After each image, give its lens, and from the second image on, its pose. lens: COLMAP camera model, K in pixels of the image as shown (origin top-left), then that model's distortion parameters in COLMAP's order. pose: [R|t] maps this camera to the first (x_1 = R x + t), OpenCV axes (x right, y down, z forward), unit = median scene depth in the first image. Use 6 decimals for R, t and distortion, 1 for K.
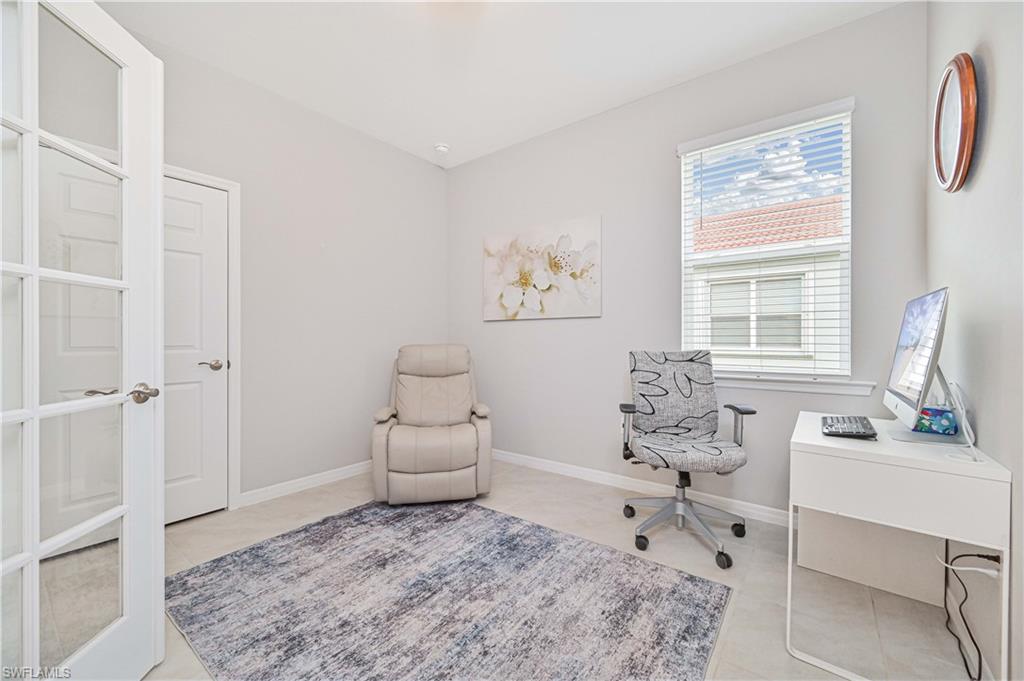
lens RADIAL K [[397.9, 0, 536.6], [0, 397.9, 338.9], [0, 0, 1]] dist [0.001890, 0.000045]
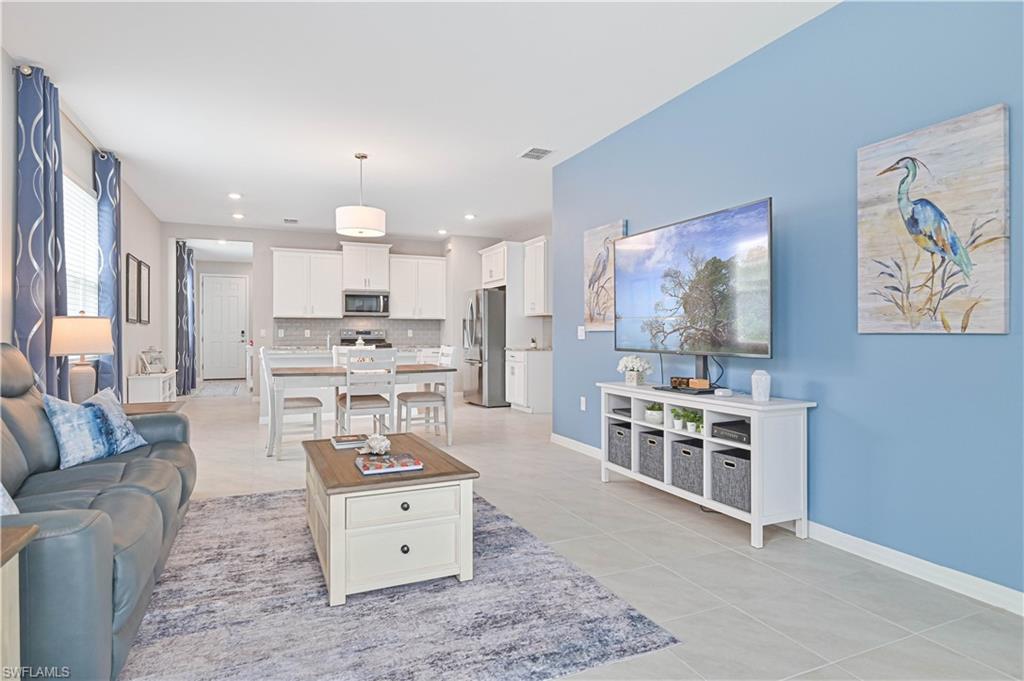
lens RADIAL K [[560.0, 0, 511.5], [0, 560.0, 344.3], [0, 0, 1]] dist [-0.005112, -0.000143]
pose [[0.860982, 0.010980, -0.508517, 0.739699], [-0.003768, 0.999877, 0.015210, 0.131037], [0.508621, -0.011180, 0.860918, 0.081557]]
